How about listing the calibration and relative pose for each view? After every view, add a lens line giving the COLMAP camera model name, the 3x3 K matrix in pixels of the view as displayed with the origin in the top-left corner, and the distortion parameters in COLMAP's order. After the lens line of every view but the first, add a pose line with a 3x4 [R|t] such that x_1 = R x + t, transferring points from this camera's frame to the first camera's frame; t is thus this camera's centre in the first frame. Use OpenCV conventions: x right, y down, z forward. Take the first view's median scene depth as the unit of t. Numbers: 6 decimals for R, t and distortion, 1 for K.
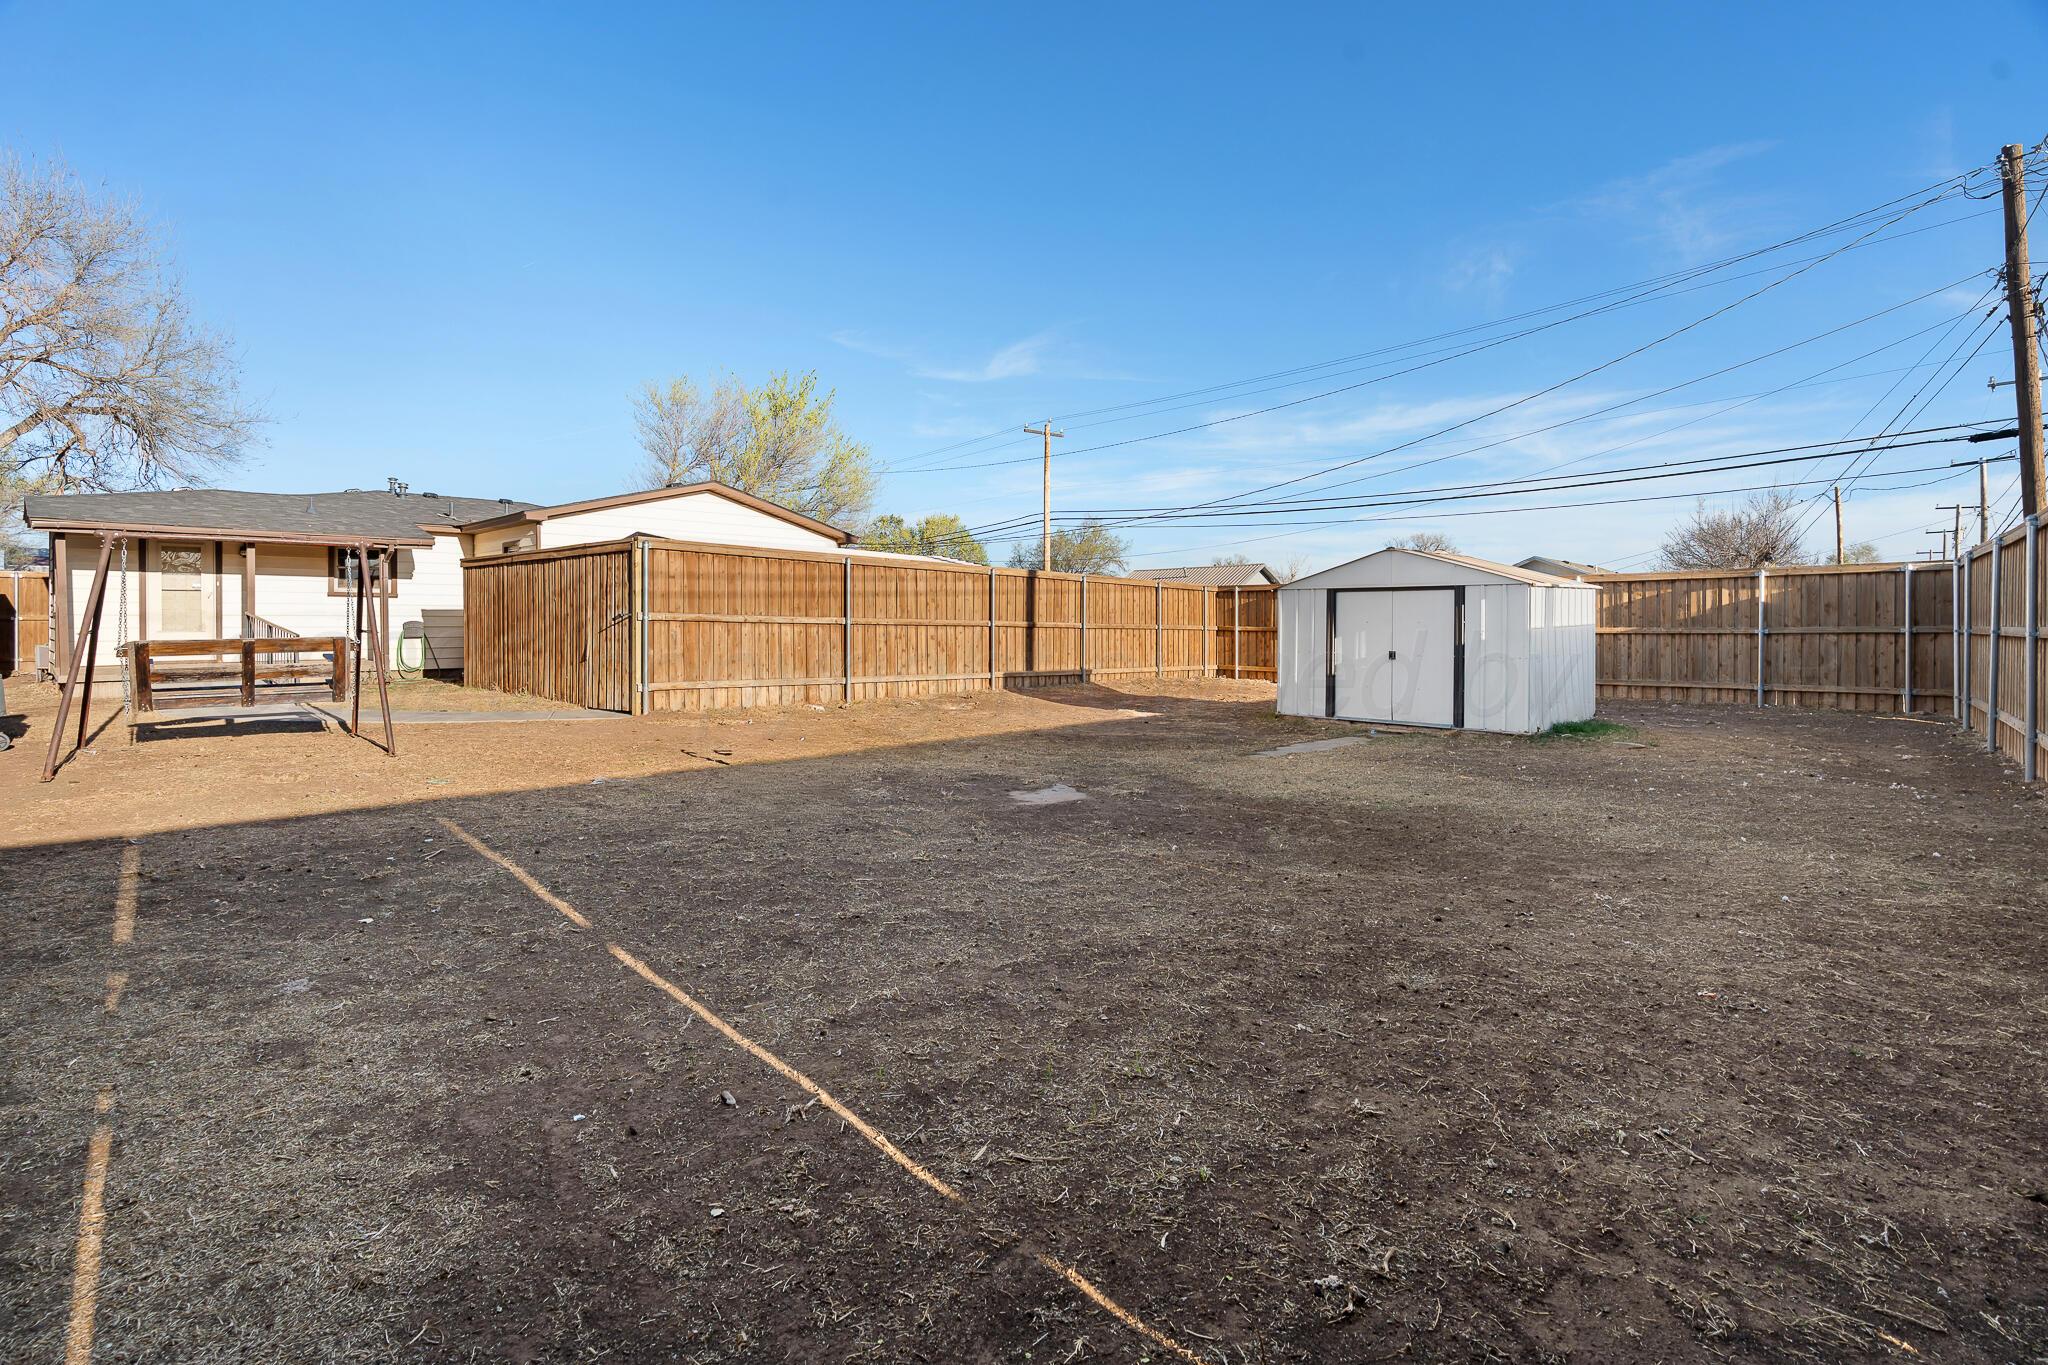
lens RADIAL K [[958.3, 0, 1024.1], [0, 958.3, 630.7], [0, 0, 1]] dist [0.003333, 0.000476]
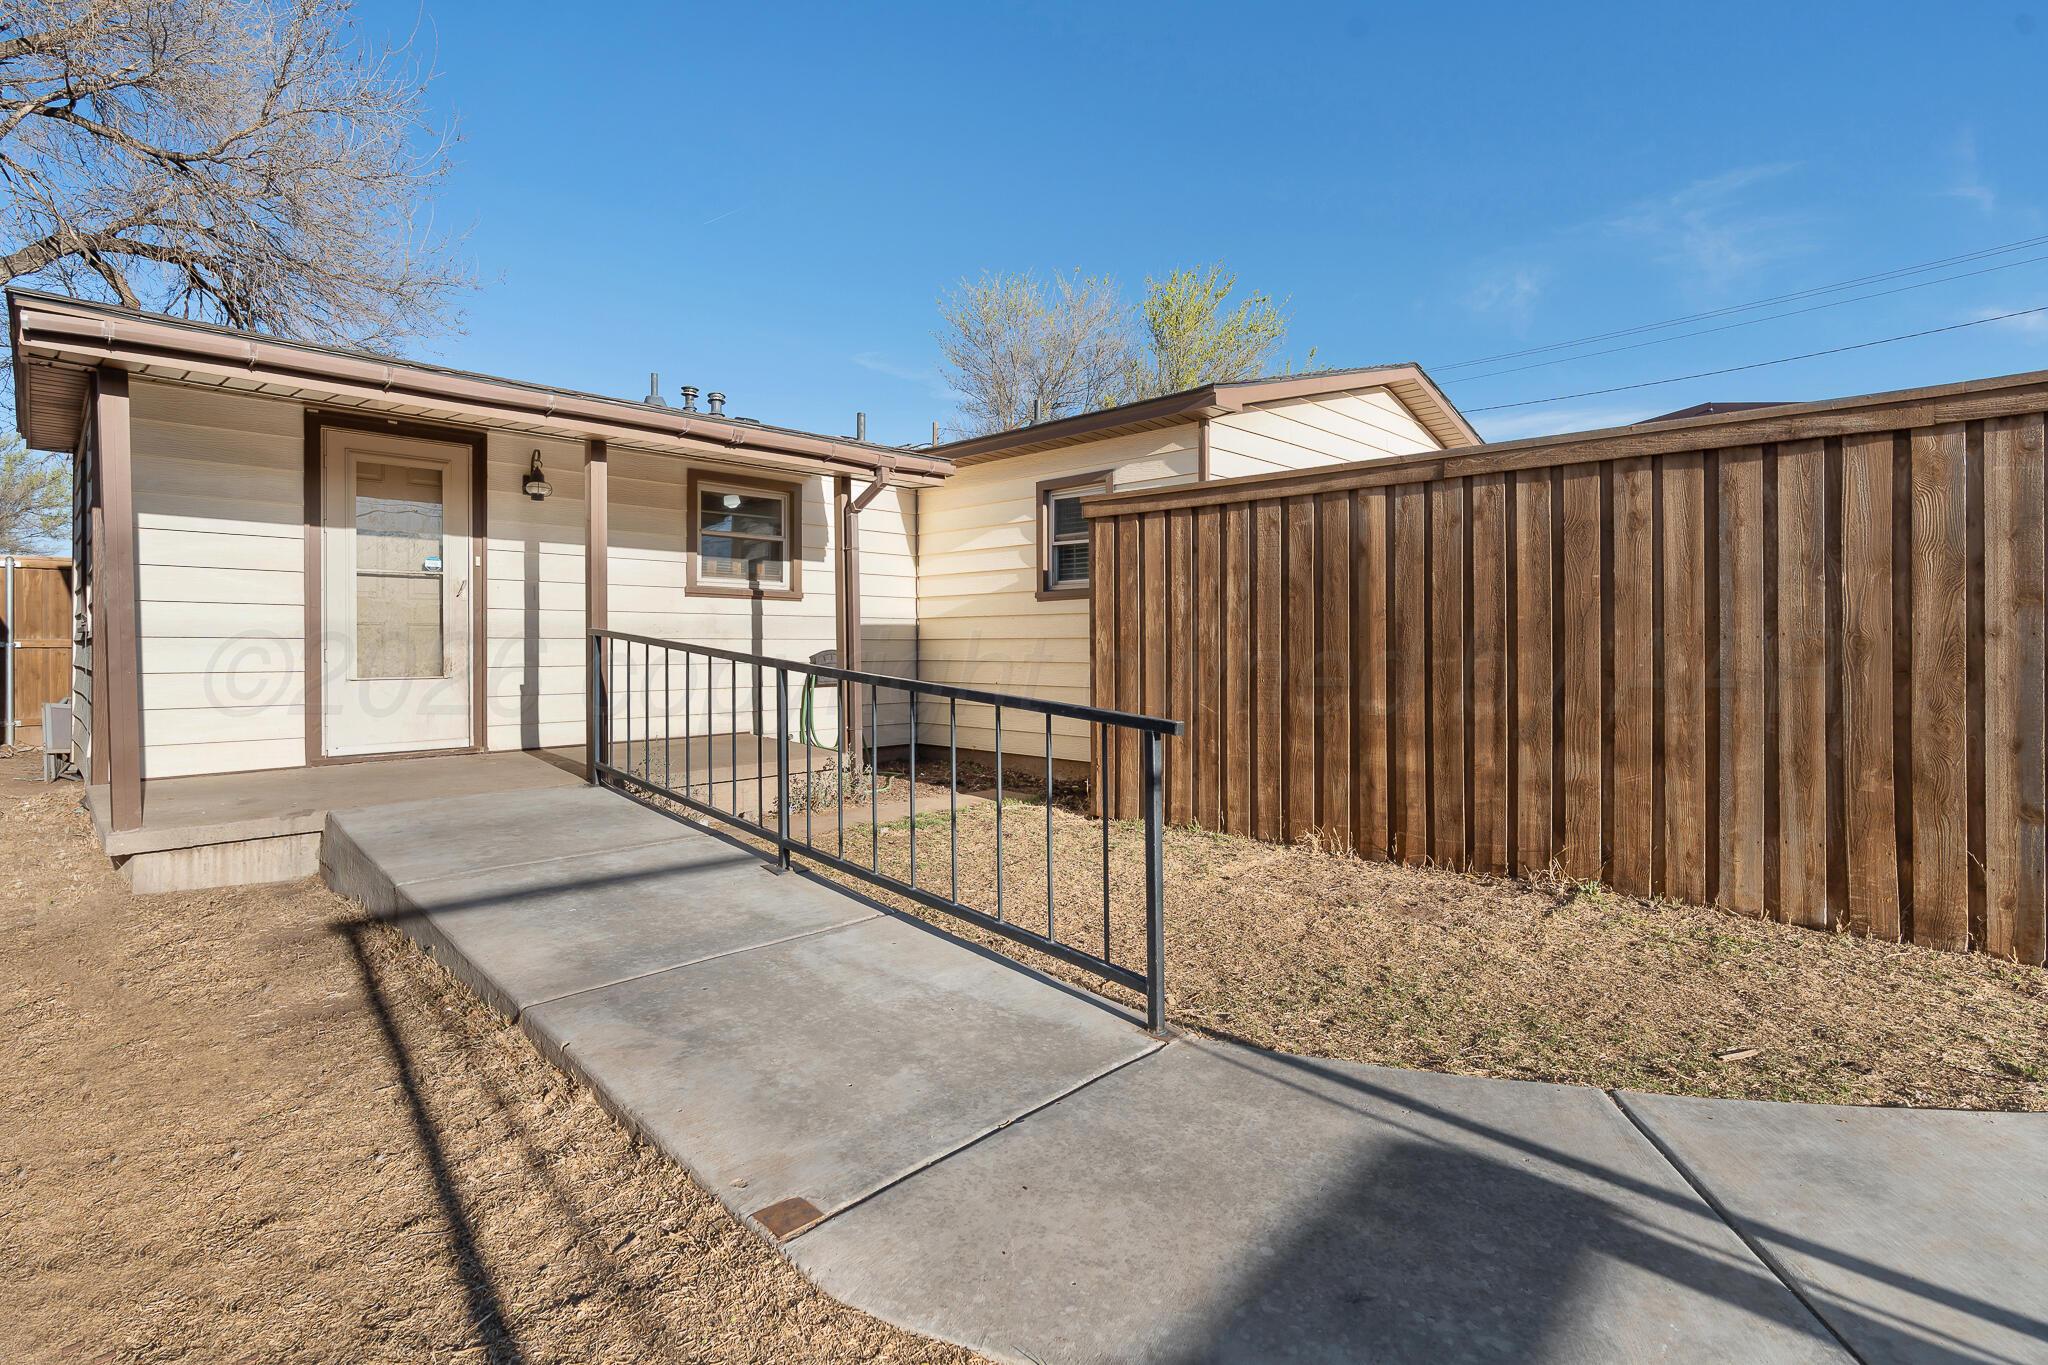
lens RADIAL K [[932.7, 0, 1028.6], [0, 932.7, 657.2], [0, 0, 1]] dist [-0.003580, -0.000112]
pose [[0.999985, -0.002066, 0.005123, -0.603262], [0.002032, 0.999976, 0.006639, -0.010082], [-0.005137, -0.006628, 0.999965, 0.598567]]
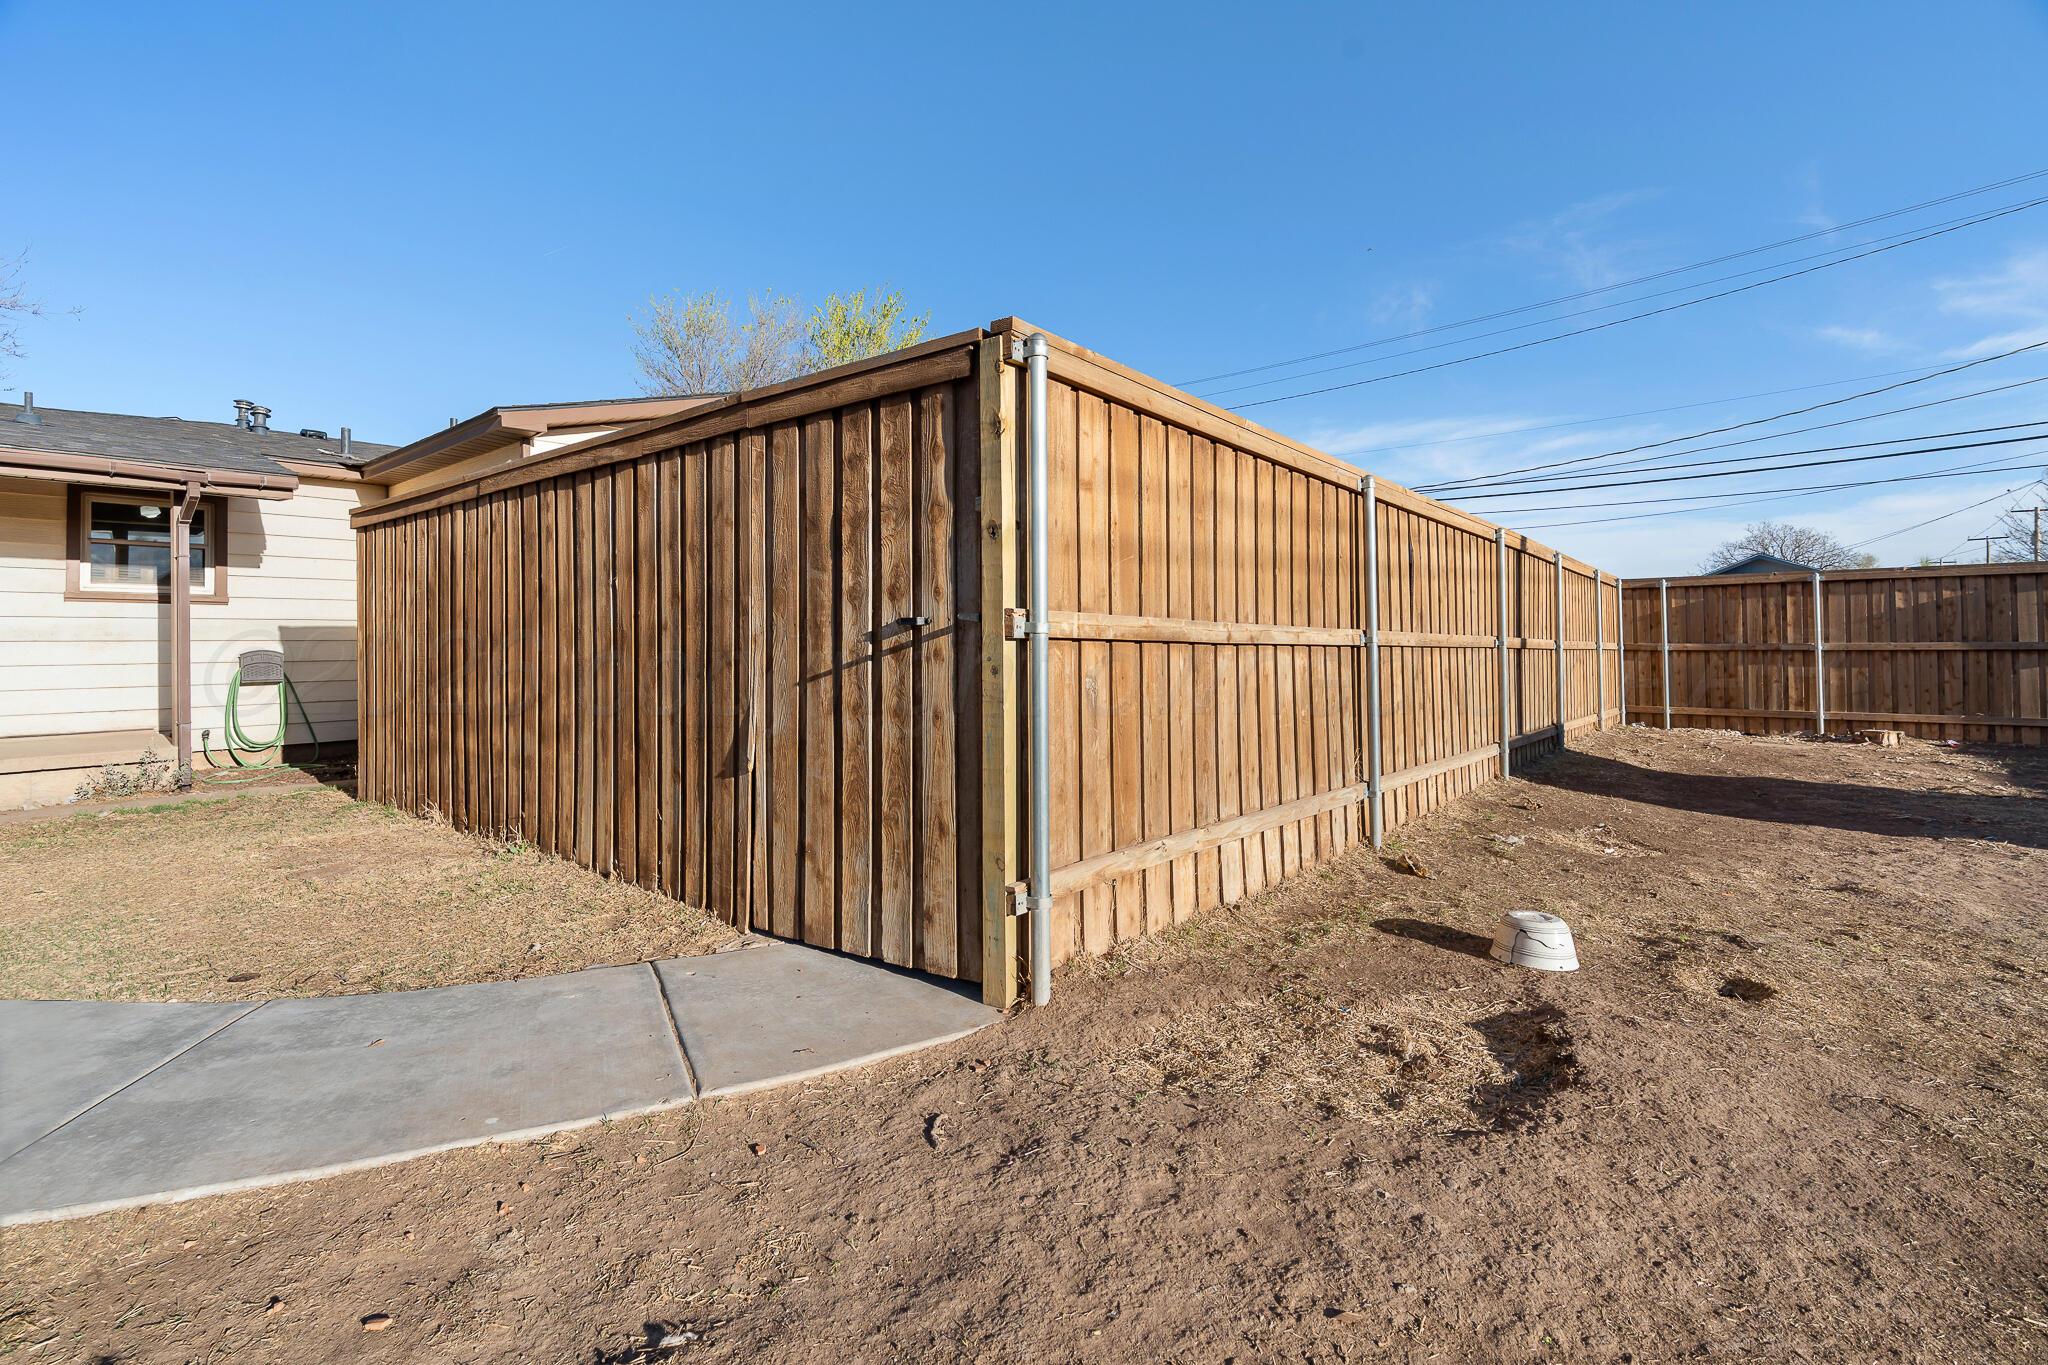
lens RADIAL K [[928.2, 0, 1016.8], [0, 928.2, 625.7], [0, 0, 1]] dist [-0.000413, 0.000171]
pose [[0.997841, -0.010135, 0.064893, -0.303148], [0.011982, 0.999532, -0.028135, -0.005140], [-0.064578, 0.028852, 0.997495, 0.543995]]
